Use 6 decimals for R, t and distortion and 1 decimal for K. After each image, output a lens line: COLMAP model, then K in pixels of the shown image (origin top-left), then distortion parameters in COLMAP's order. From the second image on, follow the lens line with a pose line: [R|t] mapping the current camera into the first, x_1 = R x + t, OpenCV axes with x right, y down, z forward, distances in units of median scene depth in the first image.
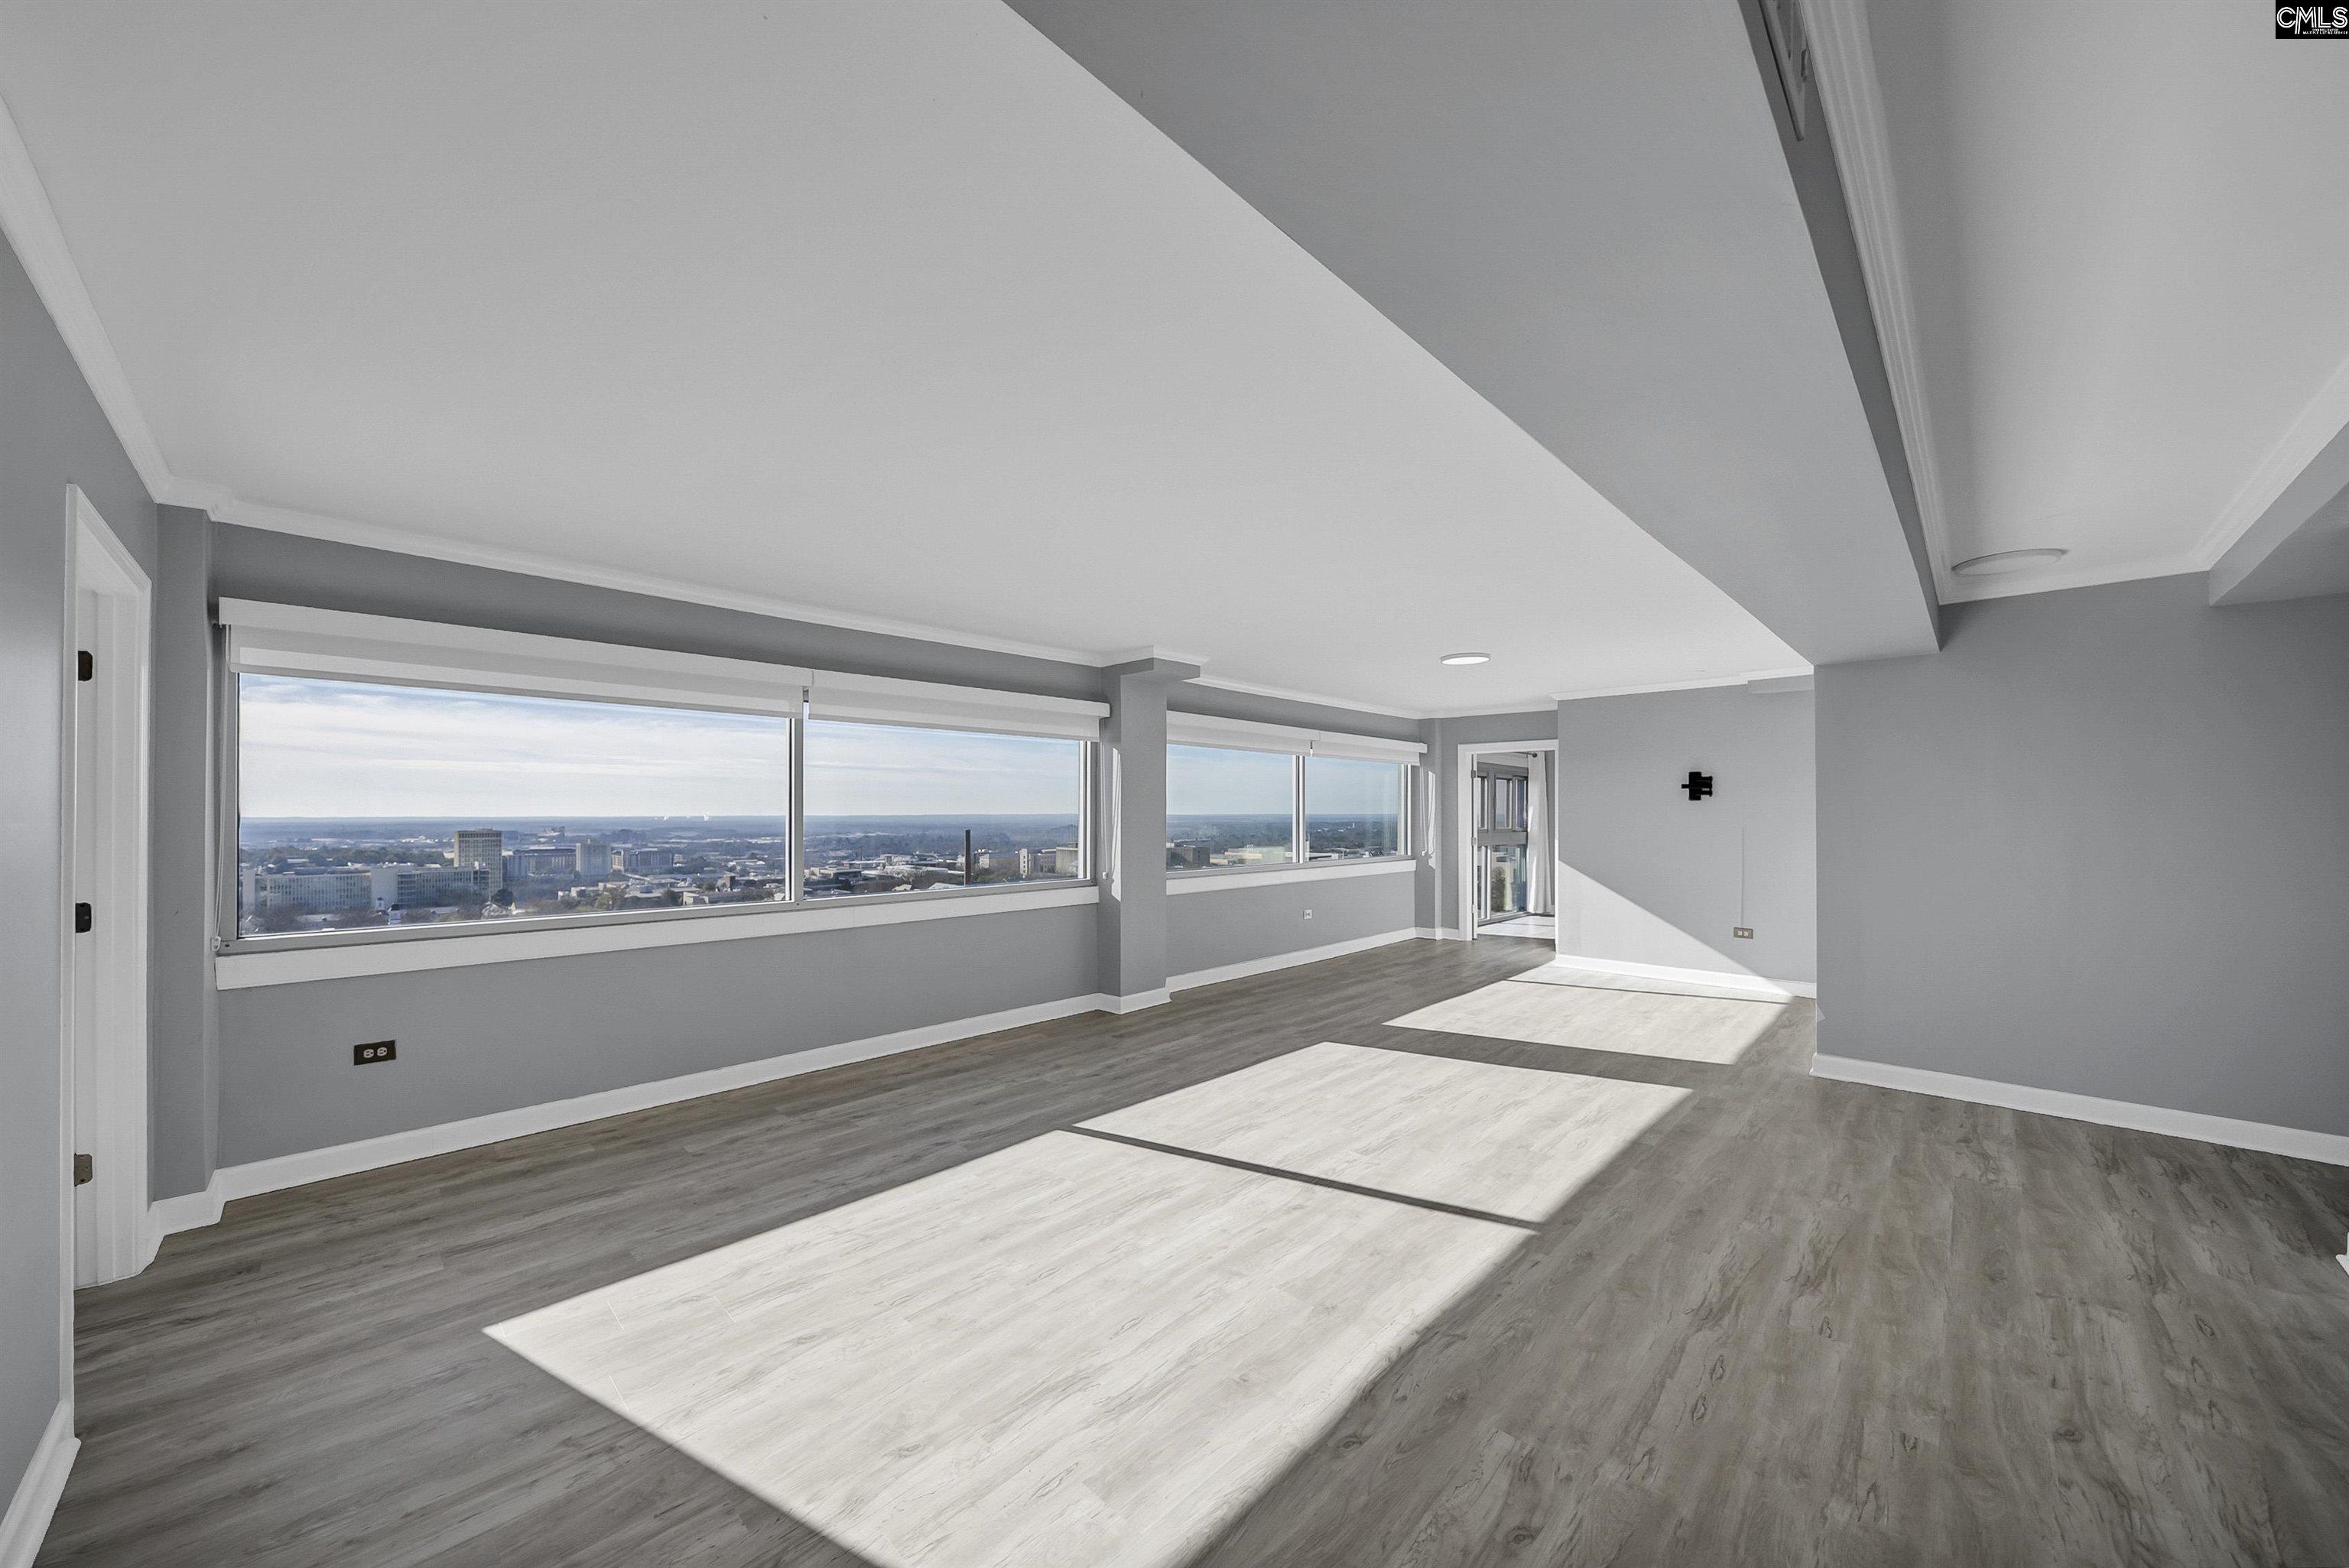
lens RADIAL K [[834.8, 0, 1171.7], [0, 834.8, 802.9], [0, 0, 1]] dist [-0.001422, -0.000045]
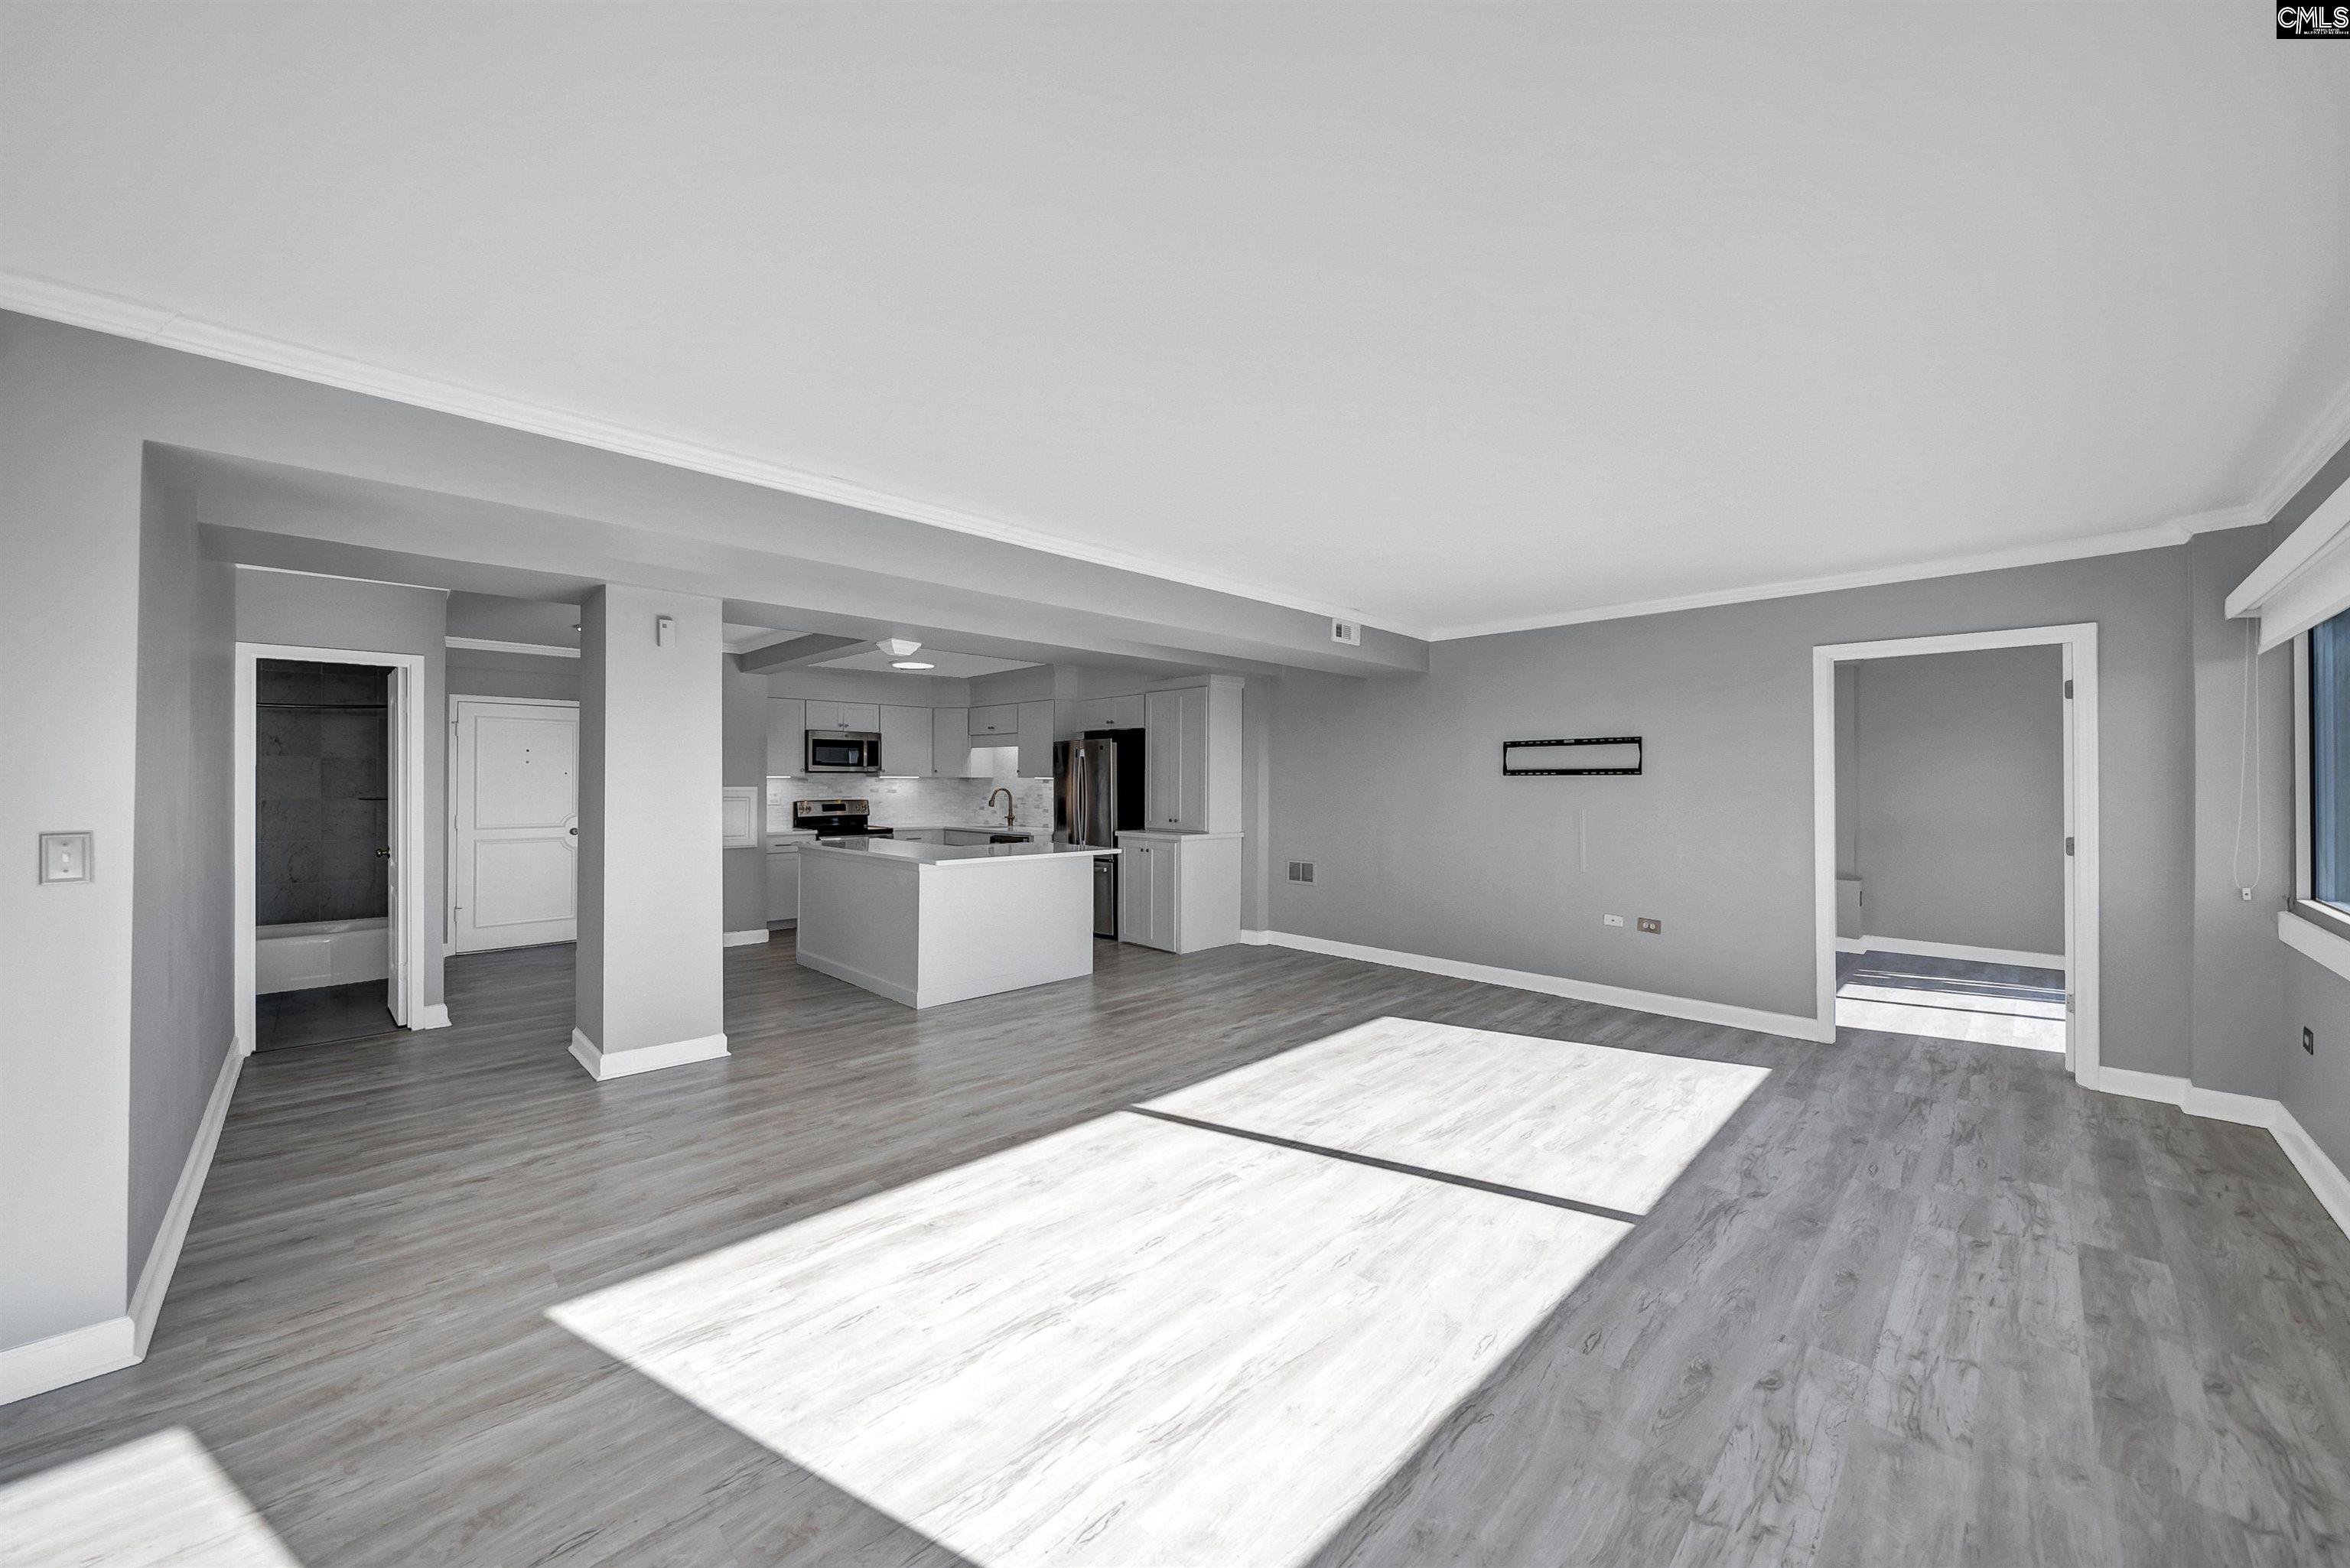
lens RADIAL K [[861.8, 0, 1178.5], [0, 861.8, 783.1], [0, 0, 1]] dist [-0.002235, -0.000212]
pose [[-0.999786, -0.003512, 0.020373, 0.267808], [-0.003750, 0.999925, -0.011649, 0.027924], [-0.020330, -0.011723, -0.999725, 1.894596]]
